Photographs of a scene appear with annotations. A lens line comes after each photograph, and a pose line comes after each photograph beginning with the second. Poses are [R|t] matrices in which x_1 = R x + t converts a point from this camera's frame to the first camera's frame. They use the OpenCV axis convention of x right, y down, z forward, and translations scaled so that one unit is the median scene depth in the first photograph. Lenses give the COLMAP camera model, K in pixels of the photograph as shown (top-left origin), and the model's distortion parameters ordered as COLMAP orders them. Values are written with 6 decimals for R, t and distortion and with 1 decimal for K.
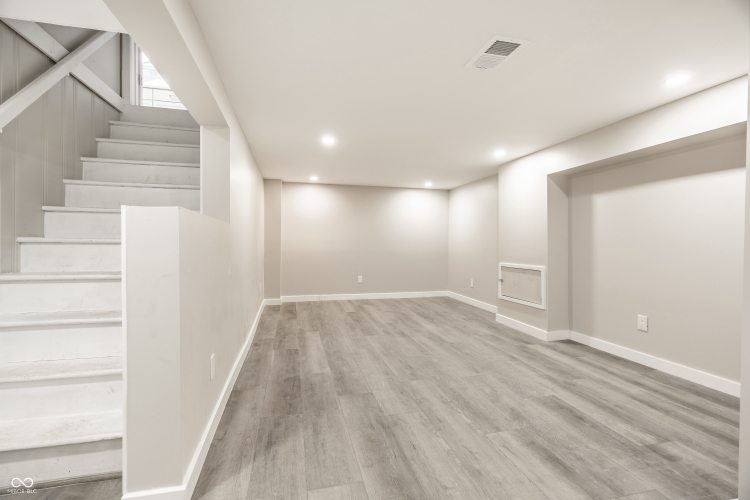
lens RADIAL K [[337.7, 0, 377.0], [0, 337.7, 243.7], [0, 0, 1]] dist [0.000491, 0.000225]
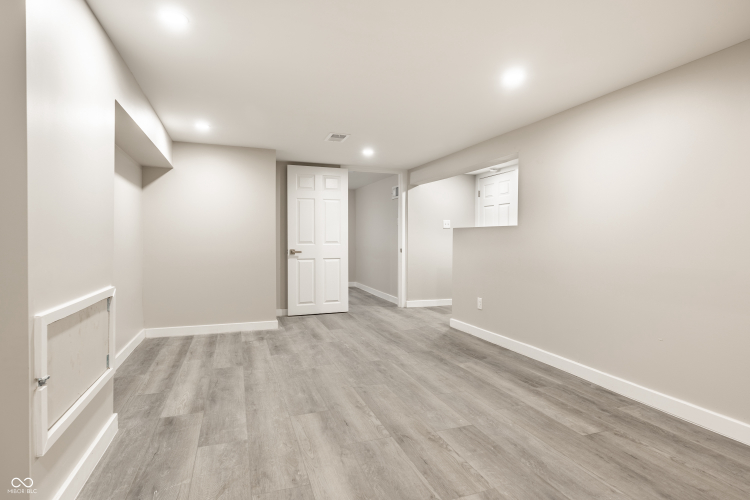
lens RADIAL K [[412.5, 0, 375.0], [0, 412.5, 250.0], [0, 0, 1]] dist [0.000100, 0.000112]
pose [[-0.995014, -0.006428, -0.099525, 0.229522], [-0.009264, 0.999563, 0.028063, -0.006933], [0.099301, 0.028845, -0.994639, 2.118845]]
